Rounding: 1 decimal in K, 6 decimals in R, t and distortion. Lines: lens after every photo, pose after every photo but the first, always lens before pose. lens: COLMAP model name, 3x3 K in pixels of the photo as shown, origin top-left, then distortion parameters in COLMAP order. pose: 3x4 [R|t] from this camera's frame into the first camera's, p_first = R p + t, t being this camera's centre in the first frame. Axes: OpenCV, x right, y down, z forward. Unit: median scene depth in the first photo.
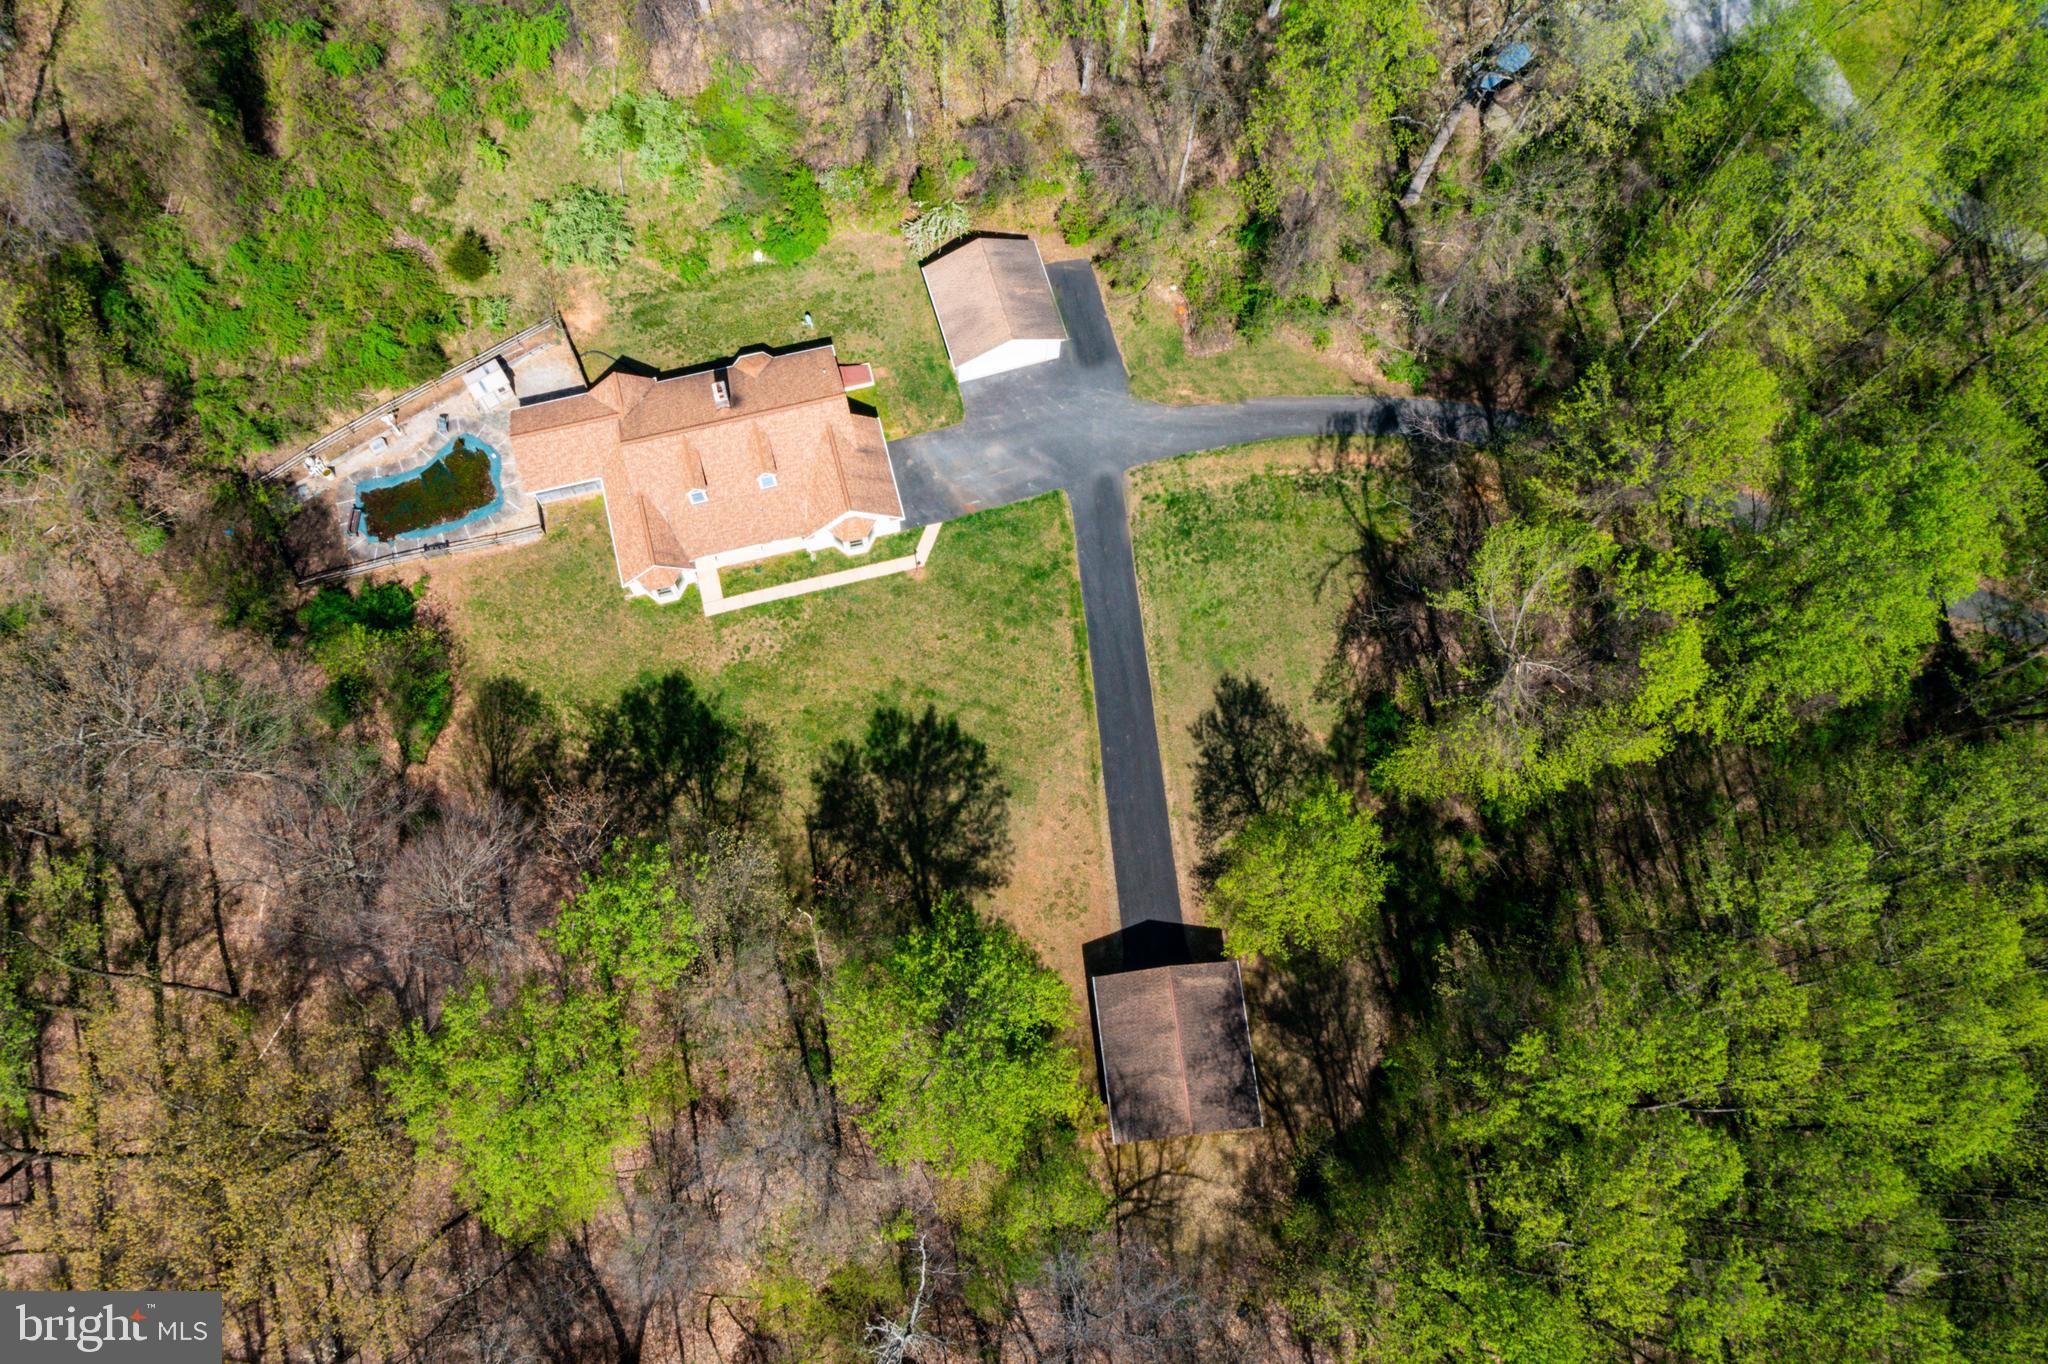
lens RADIAL K [[1661.6, 0, 1018.7], [0, 1661.6, 701.7], [0, 0, 1]] dist [-0.008306, 0.015139]
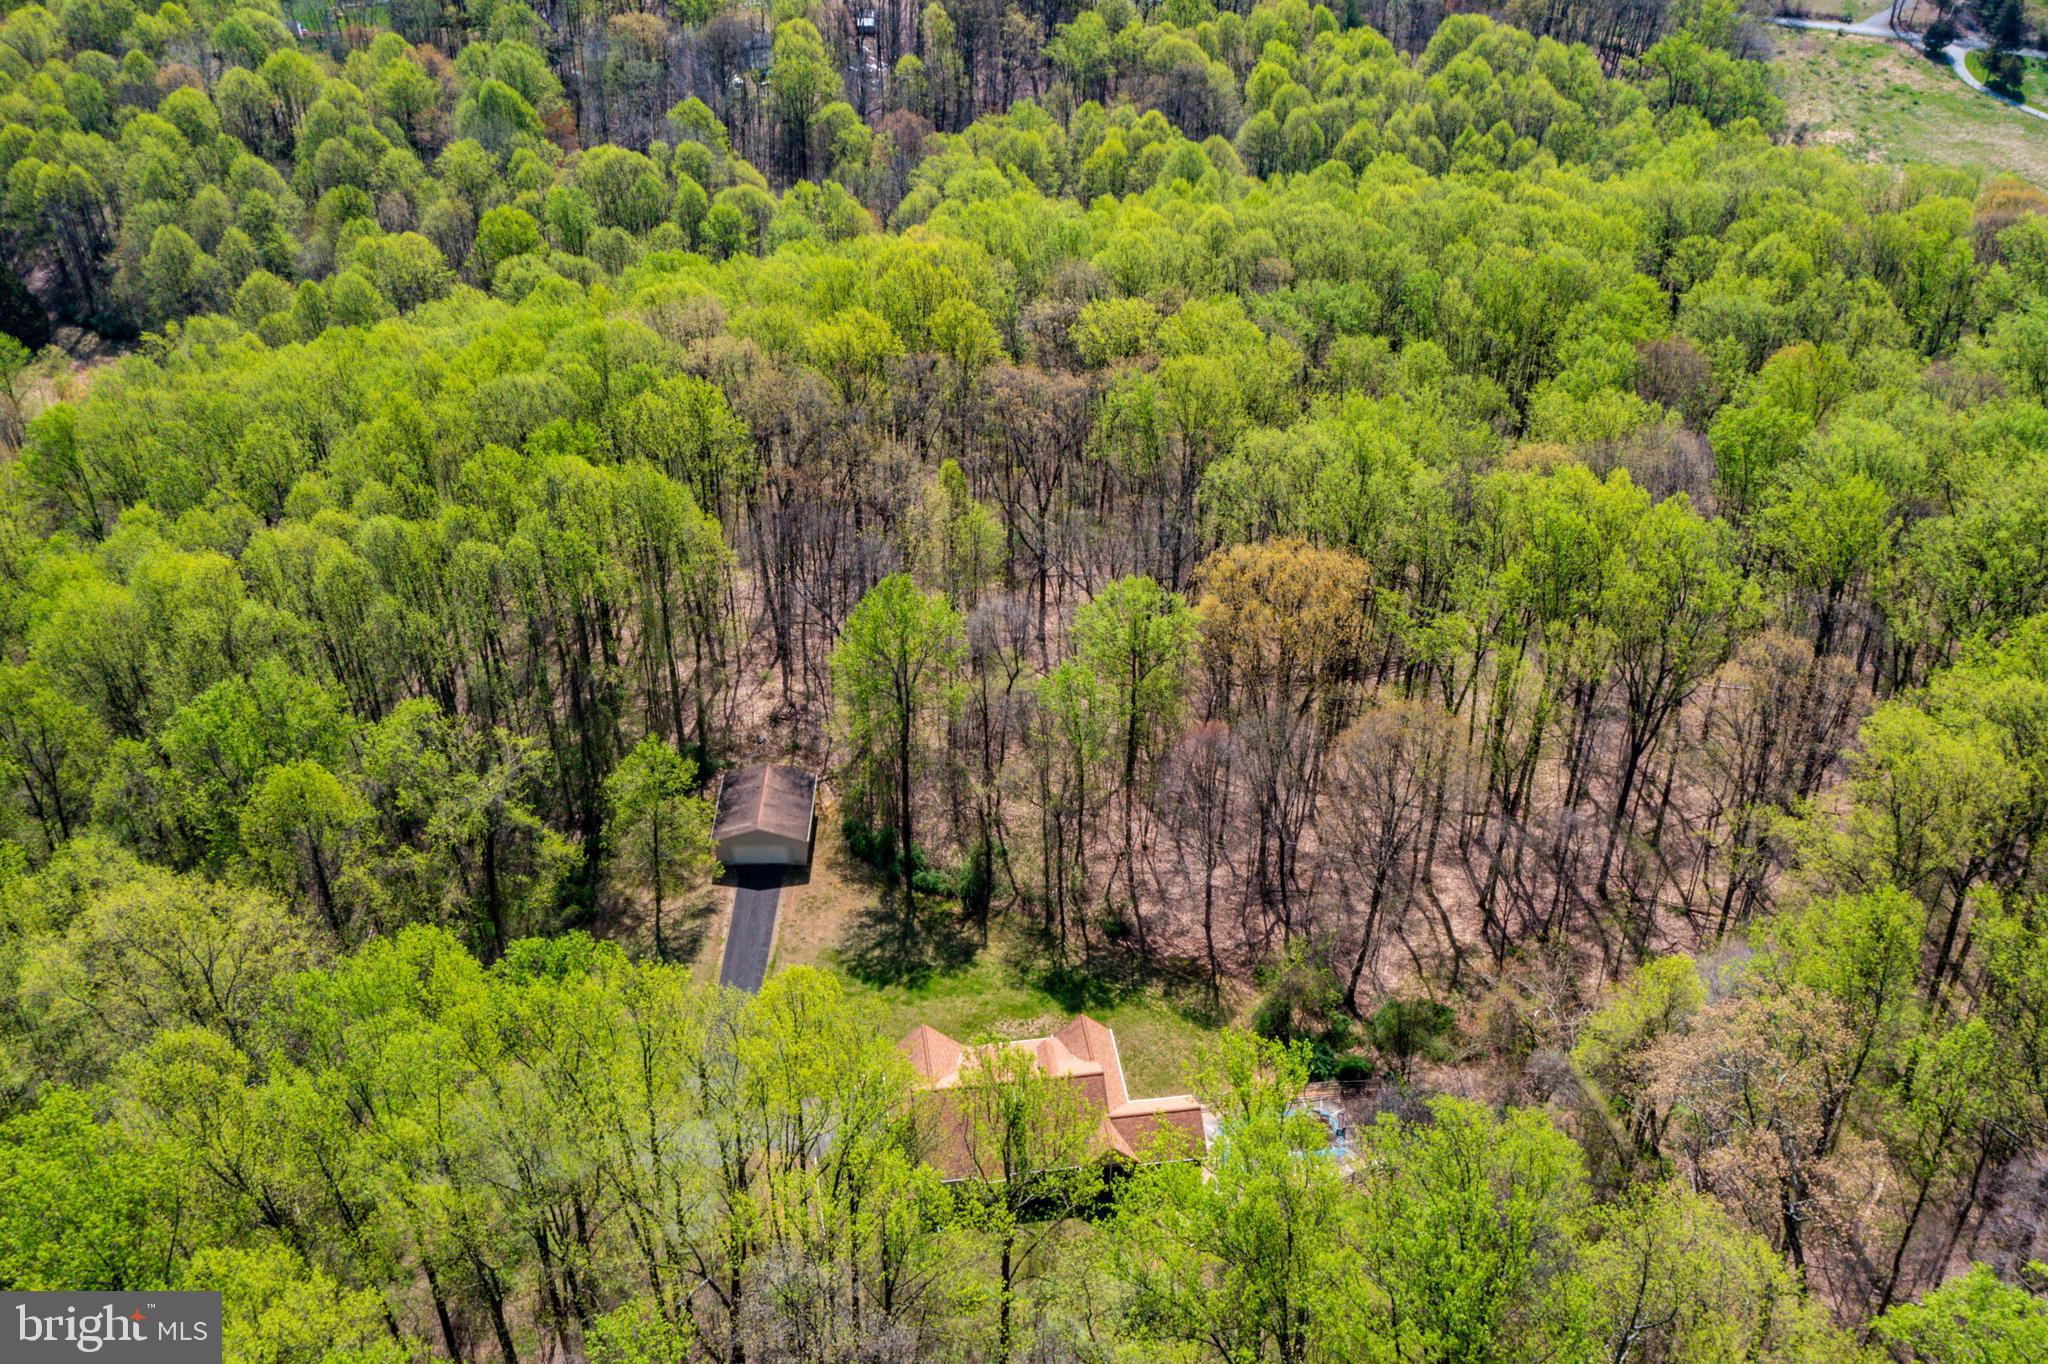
lens RADIAL K [[1878.6, 0, 1017.0], [0, 1878.6, 704.7], [0, 0, 1]] dist [-0.008562, 0.012442]
pose [[-0.993157, -0.089236, 0.075346, -0.242816], [0.101165, -0.334954, 0.936788, -1.275412], [-0.058358, 0.937999, 0.341689, 0.275574]]
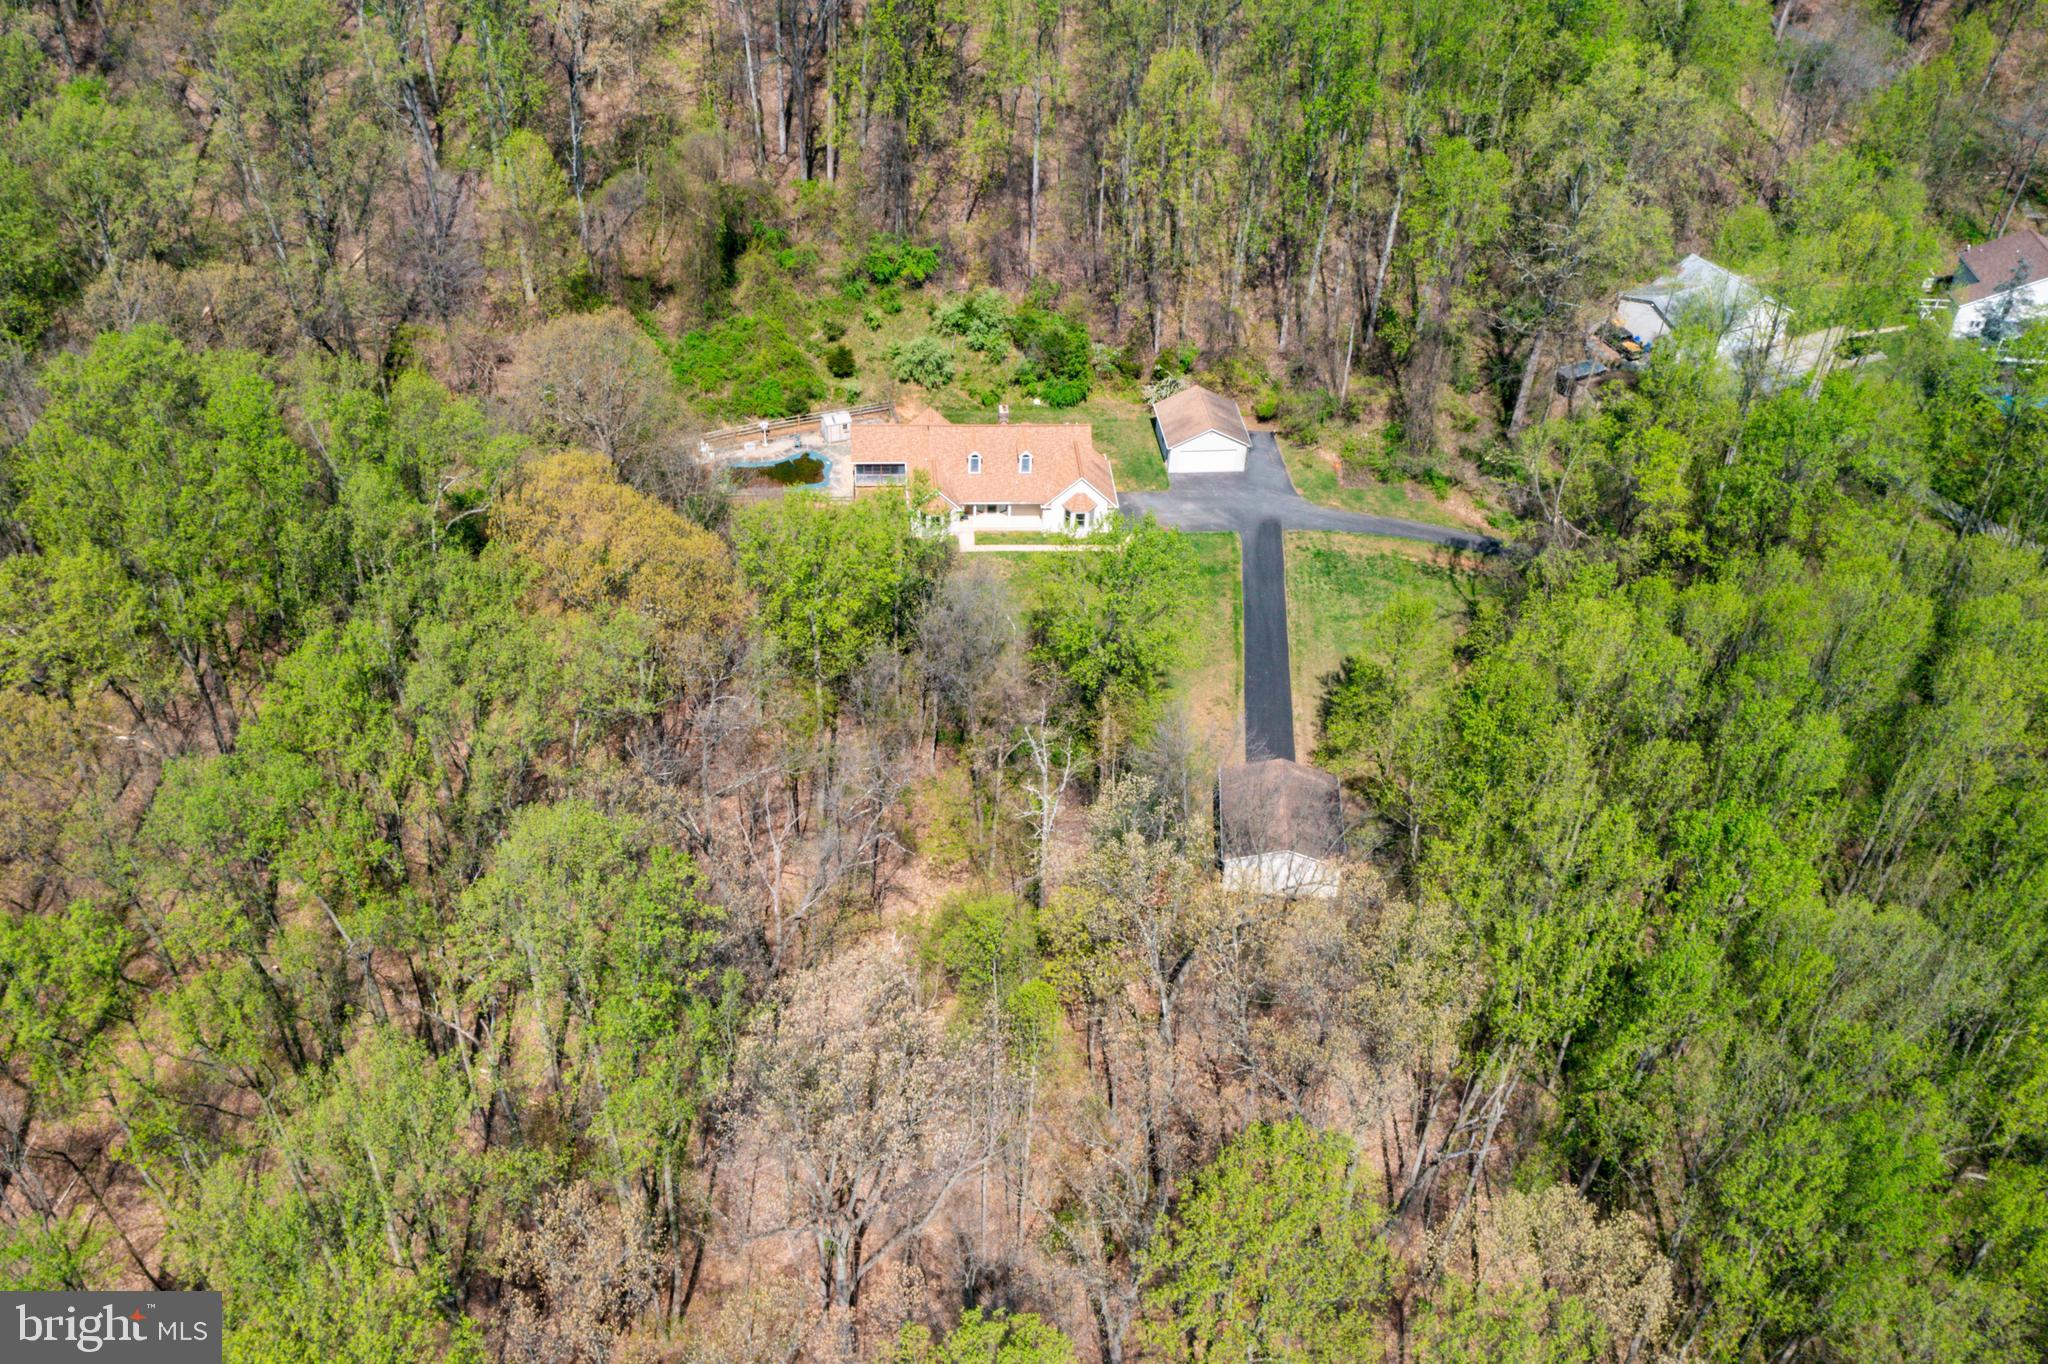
lens RADIAL K [[1948.3, 0, 1015.9], [0, 1948.3, 711.4], [0, 0, 1]] dist [-0.003642, -0.000351]
pose [[0.984155, 0.120170, -0.130377, 0.074784], [-0.173039, 0.811361, -0.558346, 0.907264], [0.038686, 0.572060, 0.819299, -0.206951]]
